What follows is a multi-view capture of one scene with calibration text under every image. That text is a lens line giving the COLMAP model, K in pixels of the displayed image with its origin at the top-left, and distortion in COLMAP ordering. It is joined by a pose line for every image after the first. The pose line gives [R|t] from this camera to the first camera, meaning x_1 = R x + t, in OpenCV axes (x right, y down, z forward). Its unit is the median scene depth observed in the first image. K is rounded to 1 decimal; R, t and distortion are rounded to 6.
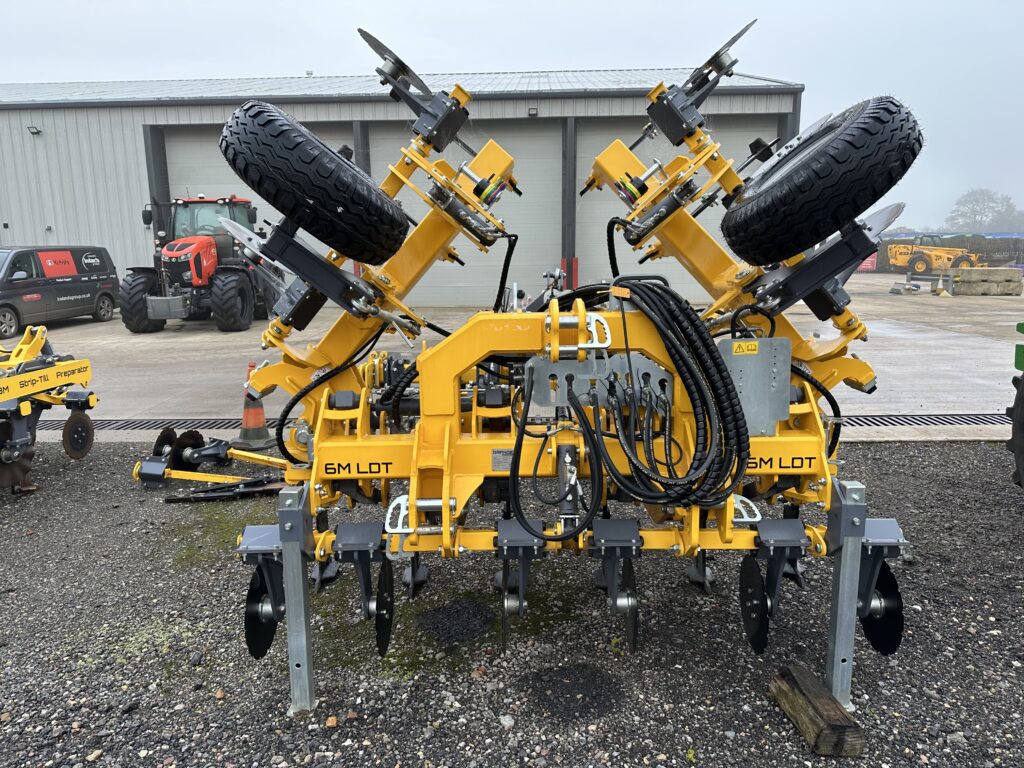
lens RADIAL K [[720.4, 0, 517.4], [0, 720.4, 387.4], [0, 0, 1]] dist [0.056590, -0.067543]
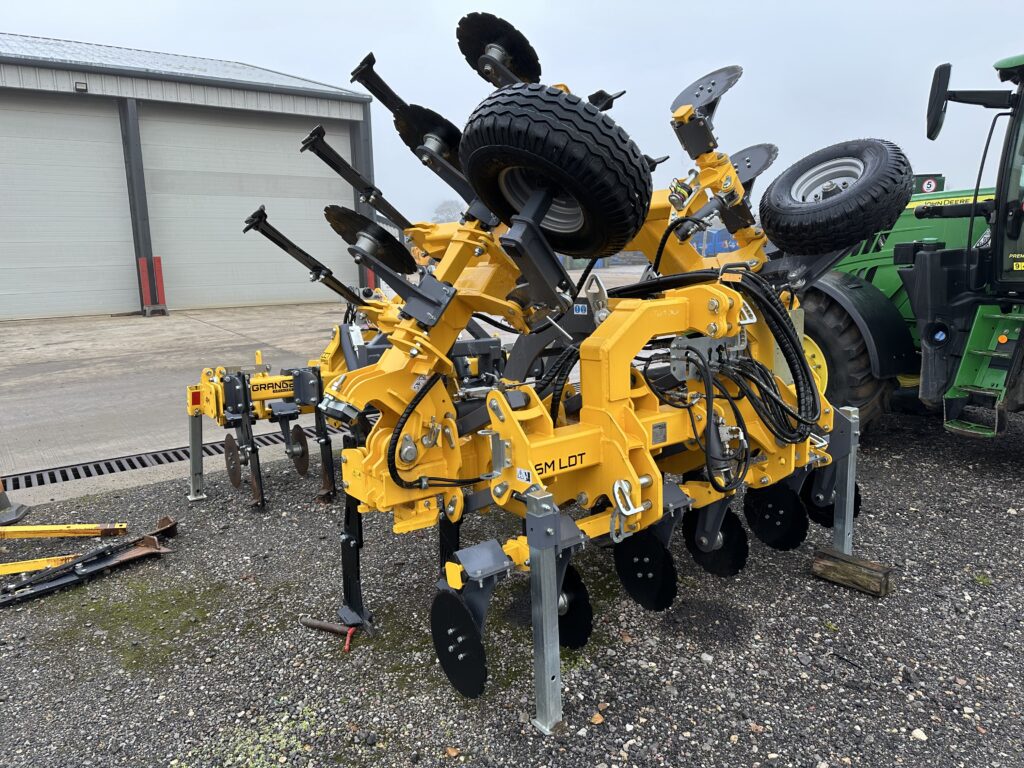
lens RADIAL K [[720.4, 0, 510.9], [0, 720.4, 379.8], [0, 0, 1]] dist [0.056590, -0.067543]
pose [[0.789329, -0.113351, 0.603417, -0.468991], [0.119839, 0.992351, 0.029650, -0.021796], [-0.602162, 0.048909, 0.796874, 0.136330]]
